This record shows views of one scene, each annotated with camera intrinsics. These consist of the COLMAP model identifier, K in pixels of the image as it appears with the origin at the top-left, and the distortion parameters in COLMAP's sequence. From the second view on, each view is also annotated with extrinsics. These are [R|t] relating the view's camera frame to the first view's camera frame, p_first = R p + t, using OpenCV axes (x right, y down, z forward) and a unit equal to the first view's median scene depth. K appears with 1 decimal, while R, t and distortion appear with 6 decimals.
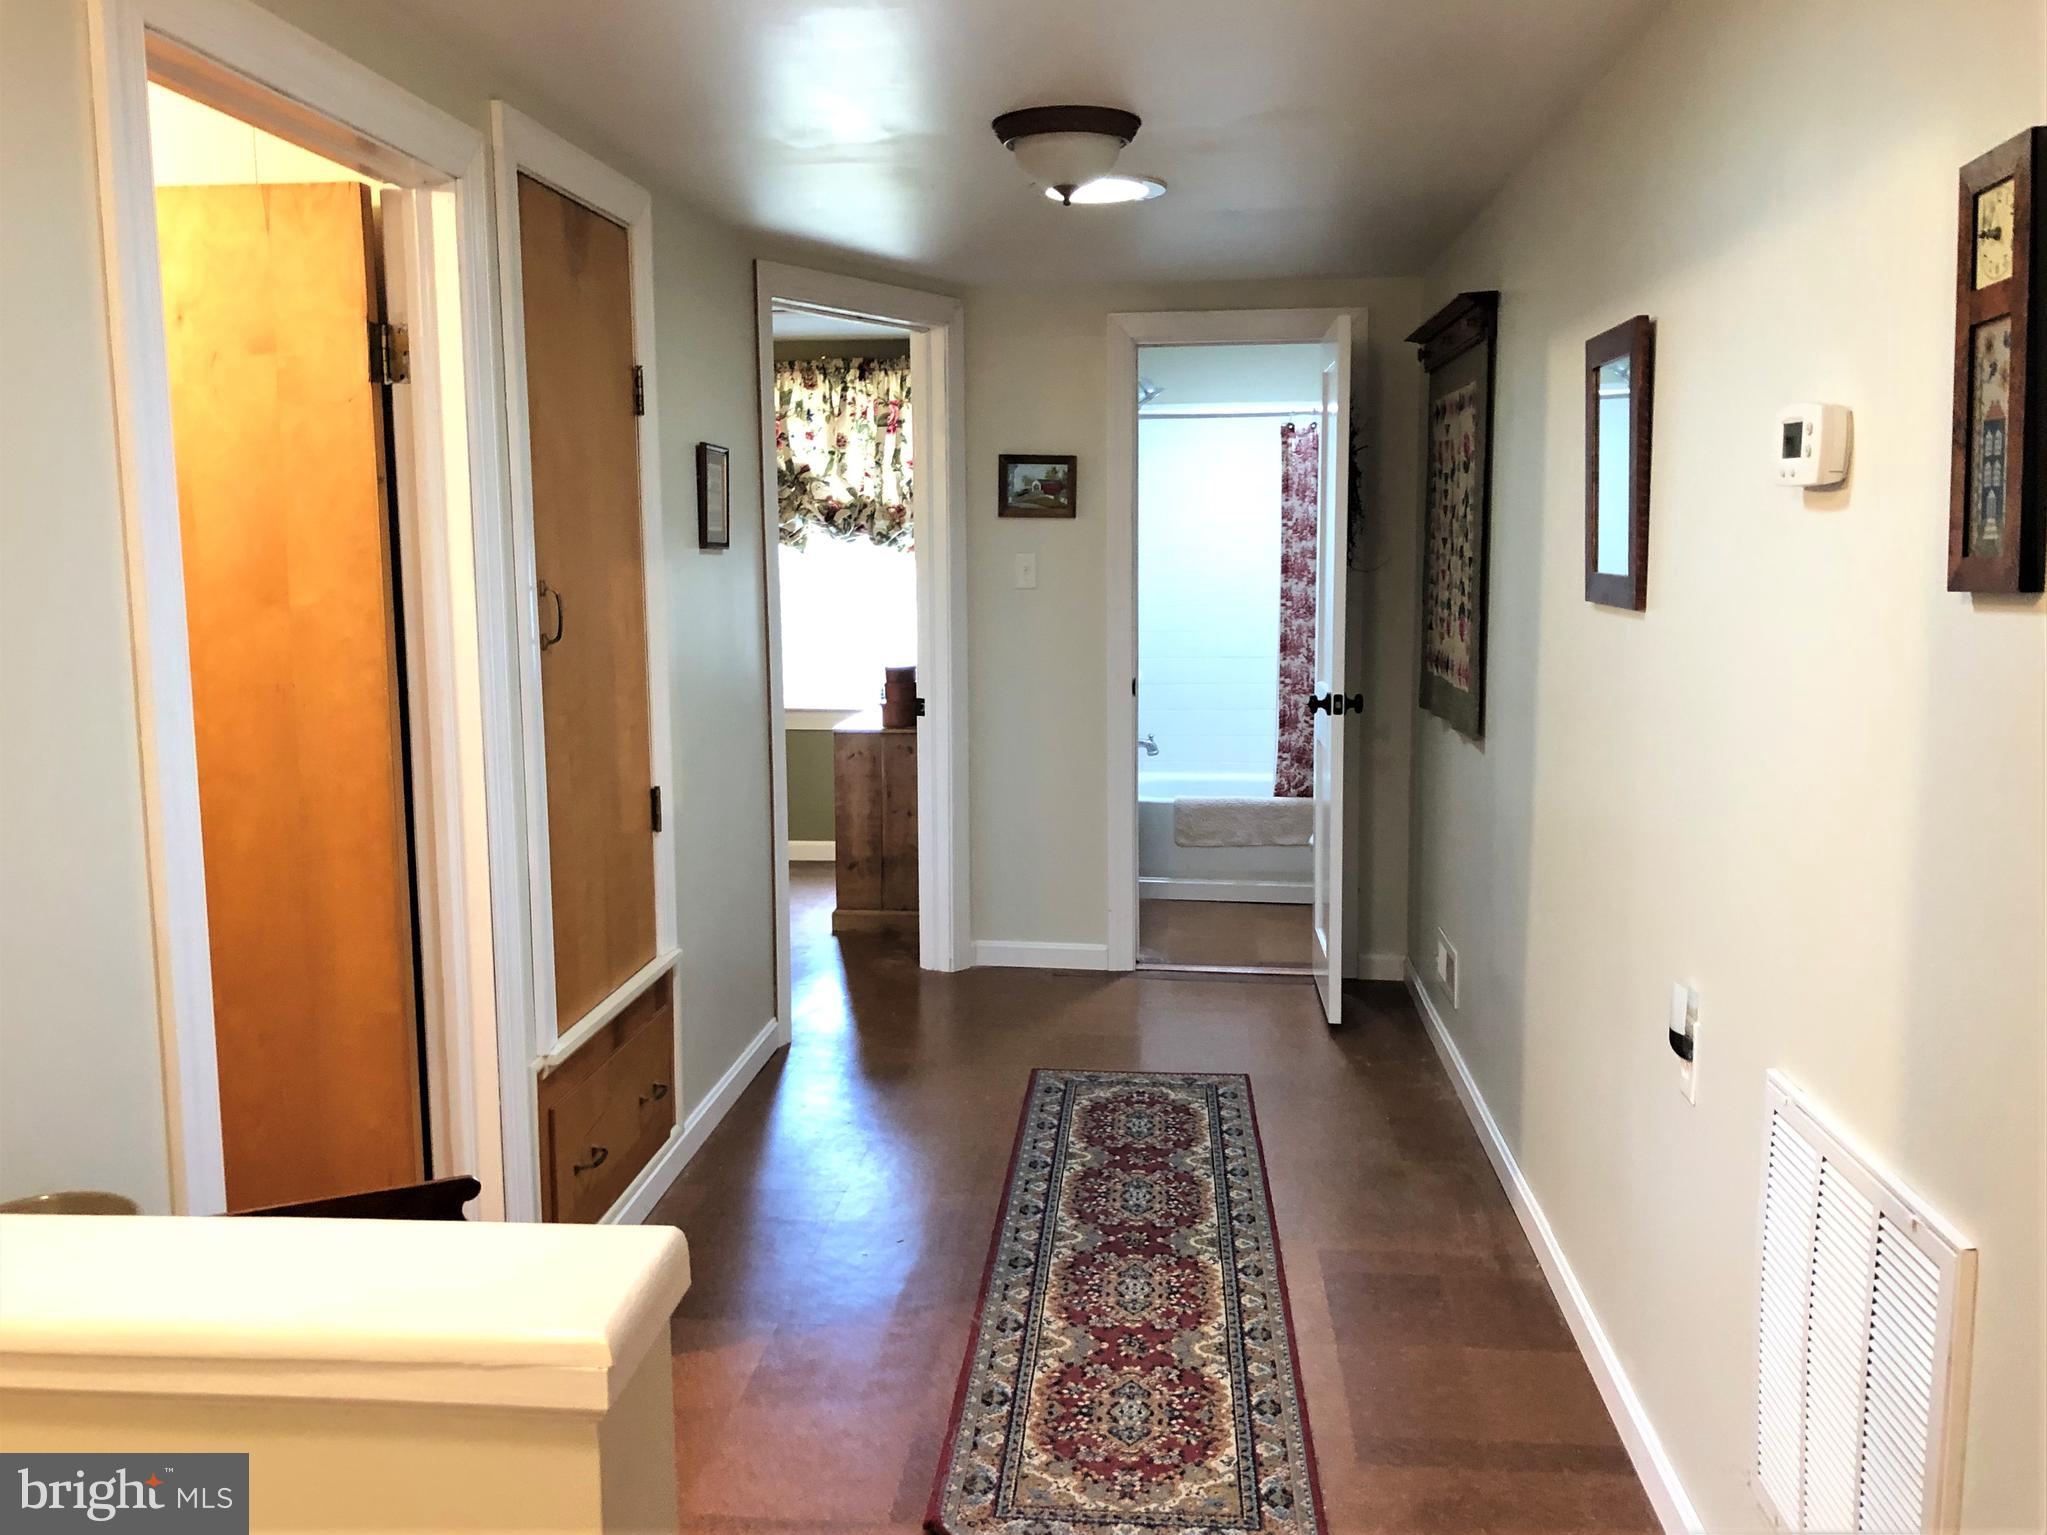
lens RADIAL K [[1661.7, 0, 1023.5], [0, 1661.7, 767.5], [0, 0, 1]] dist [0.132612, -0.397208]
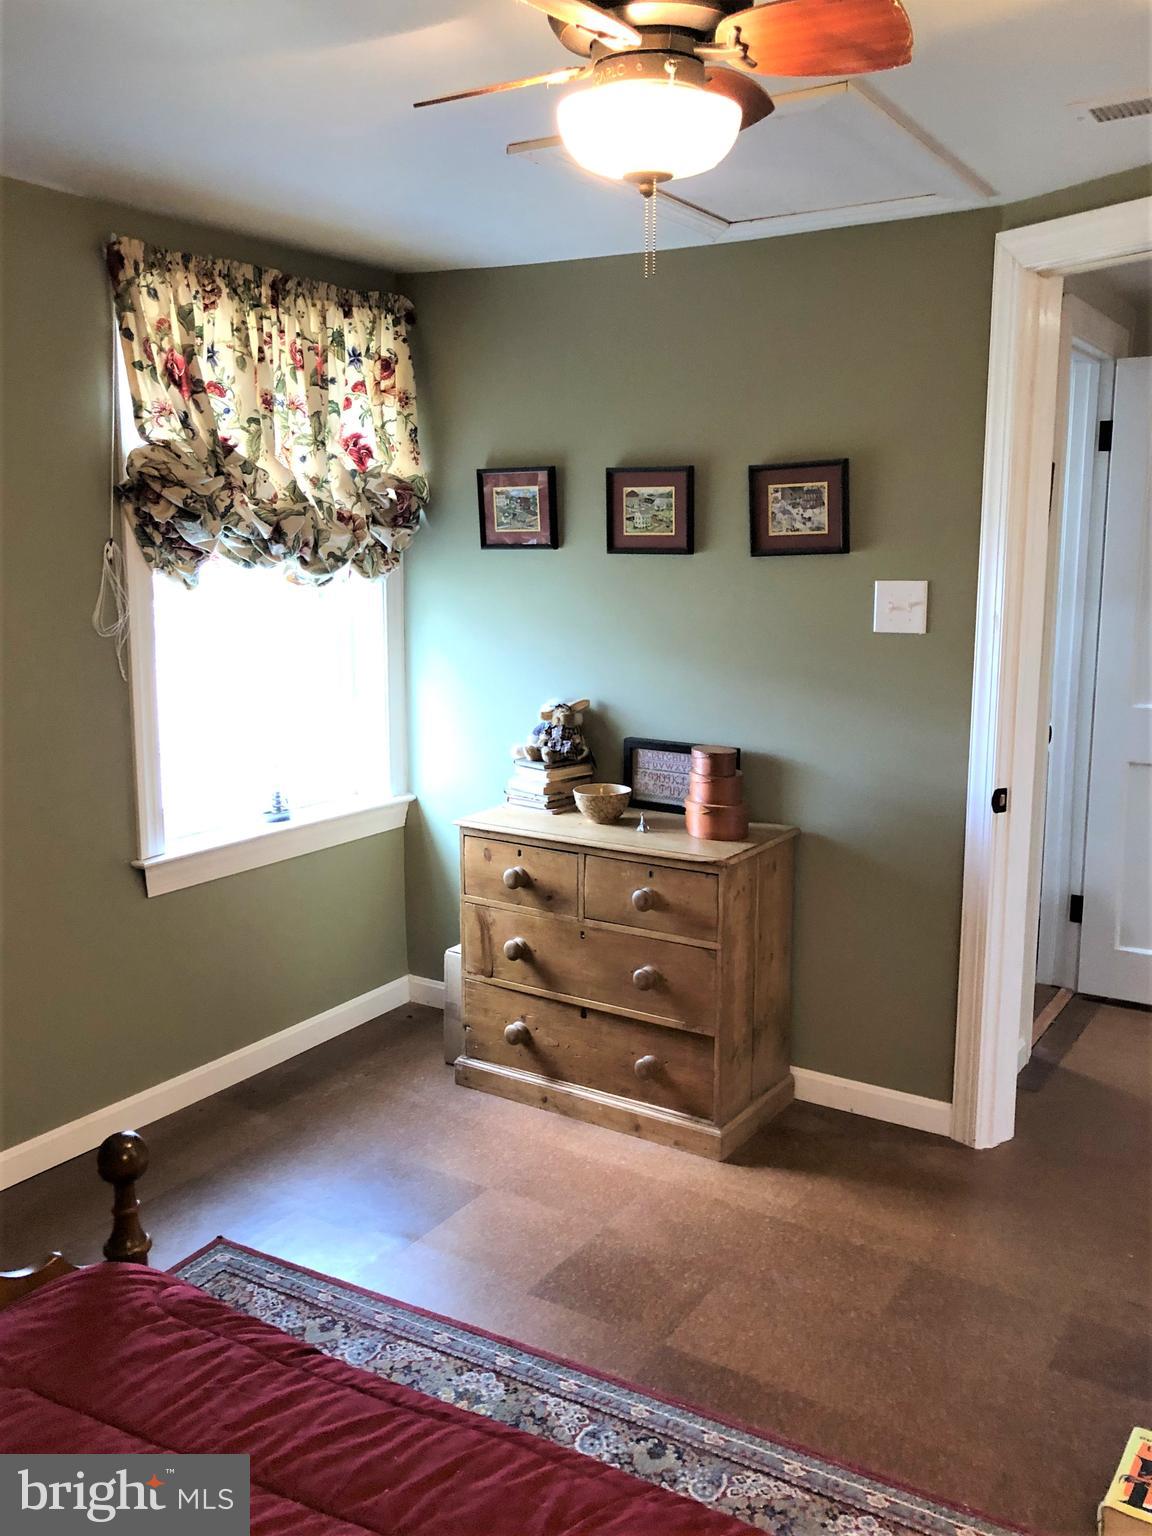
lens RADIAL K [[1300.5, 0, 576.0], [0, 1300.5, 768.0], [0, 0, 1]] dist [0.003078, 0.000831]
pose [[0.467591, -0.149801, 0.871159, -0.782595], [0.119925, 0.987174, 0.105382, -0.161446], [-0.875772, 0.055198, 0.479558, 1.092649]]
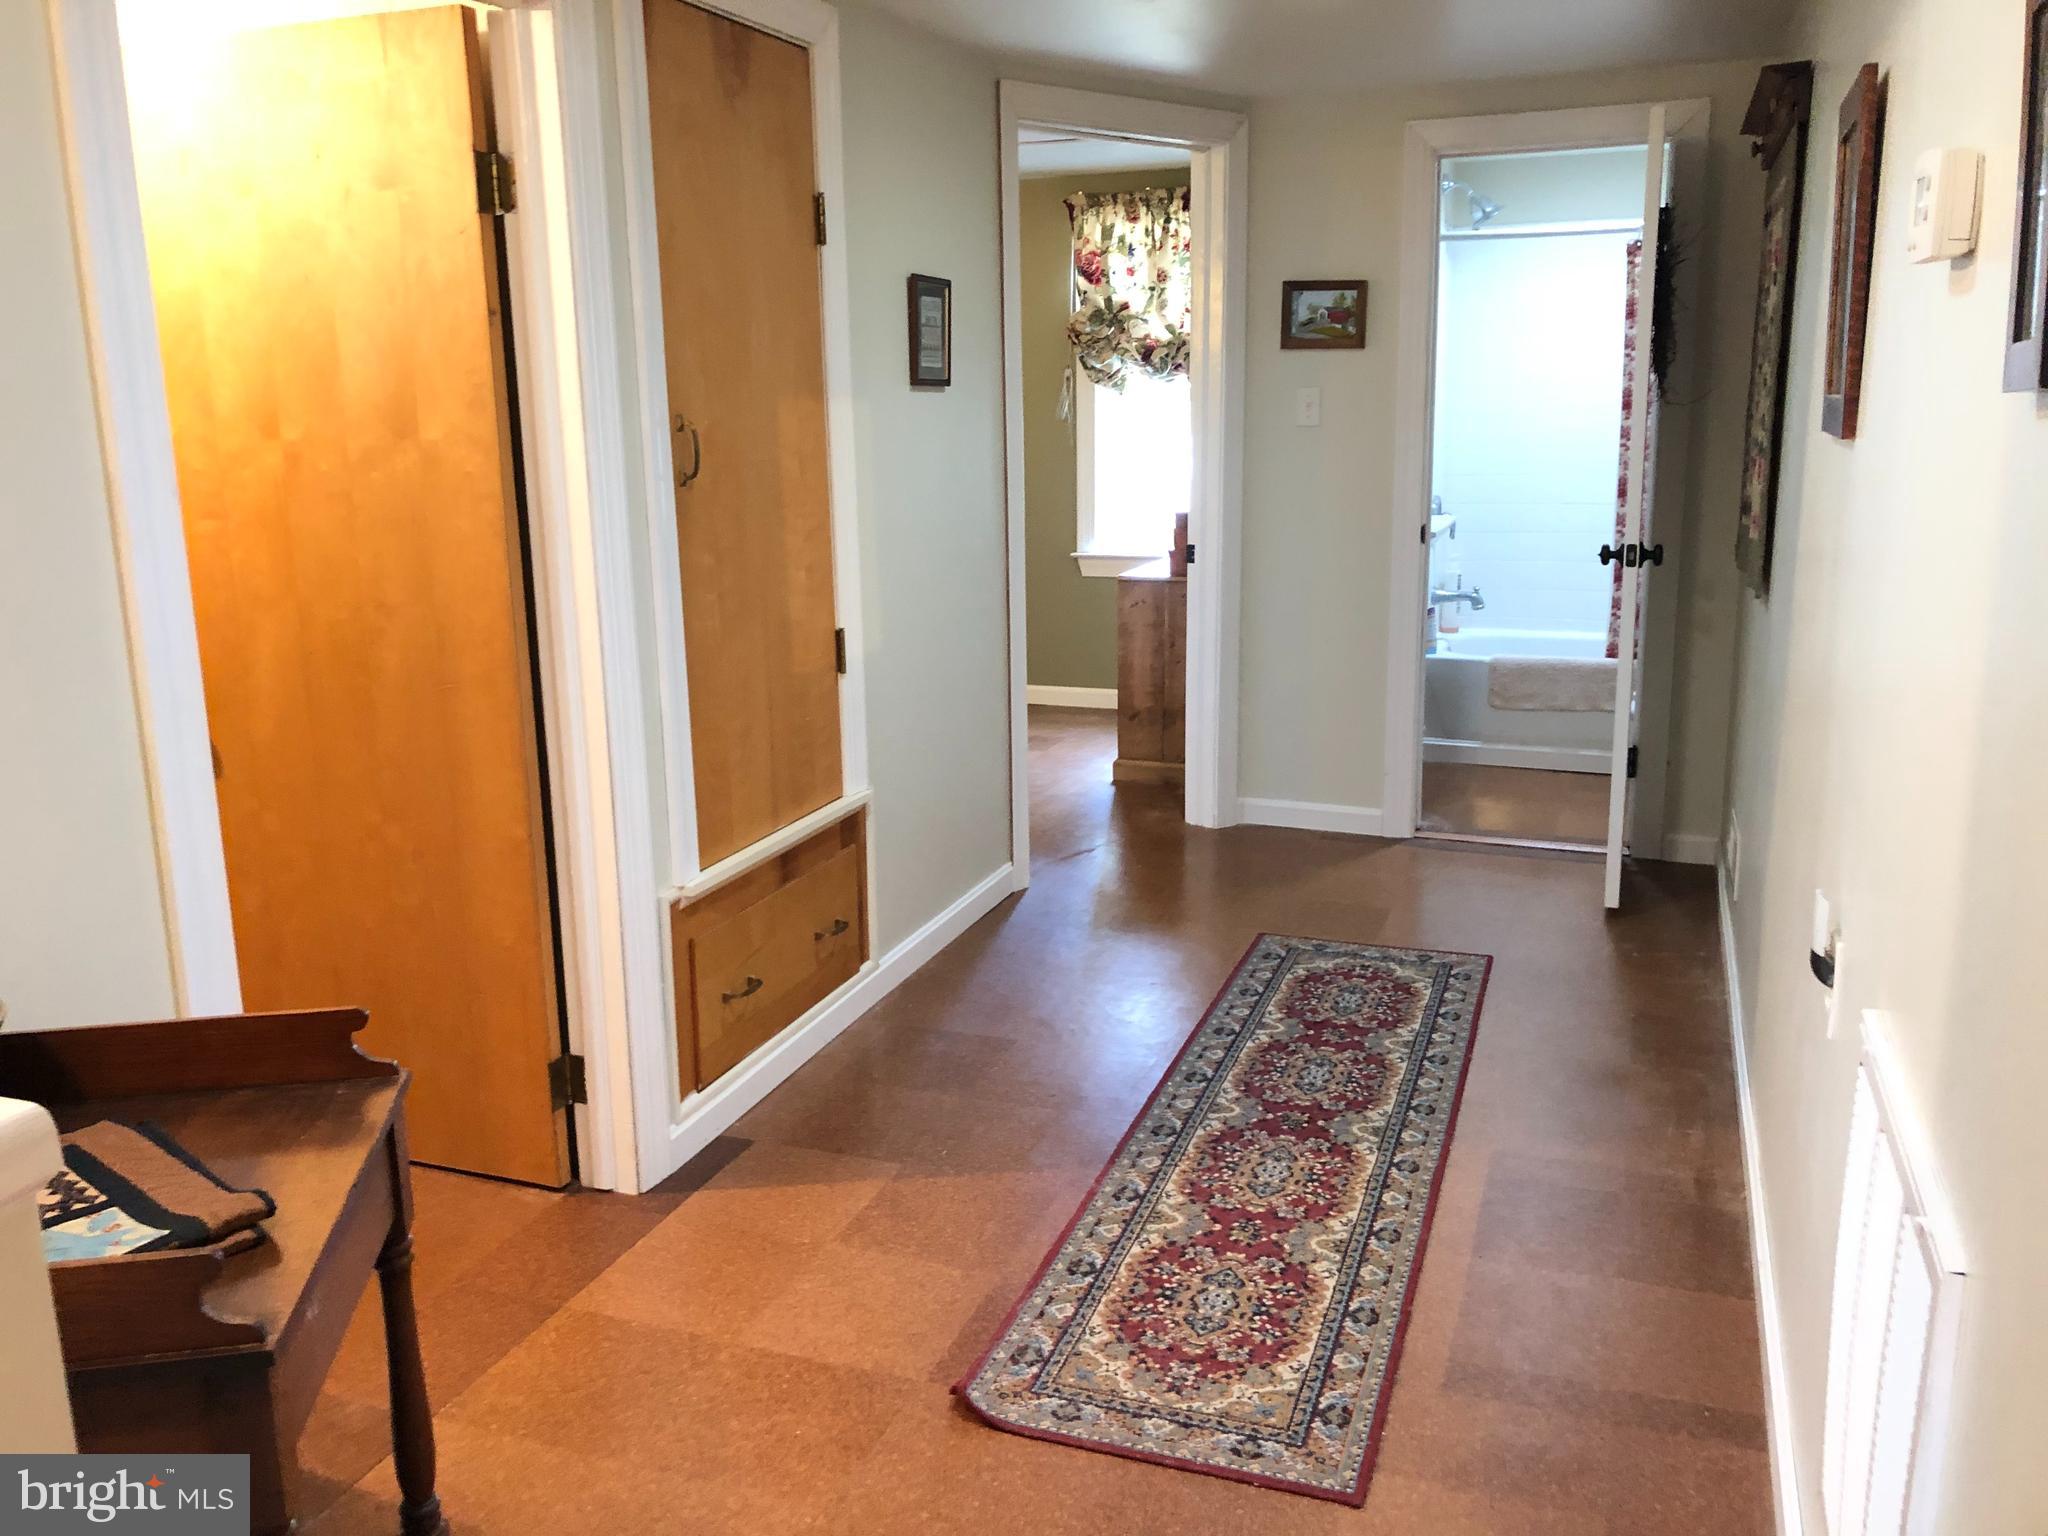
lens RADIAL K [[1630.4, 0, 1024.0], [0, 1630.4, 768.0], [0, 0, 1]] dist [0.076473, -0.226791]
pose [[0.965476, 0.047879, -0.256054, 0.112858], [-0.024136, 0.995177, 0.095079, -0.000276], [0.259371, -0.085617, 0.961975, 0.067360]]
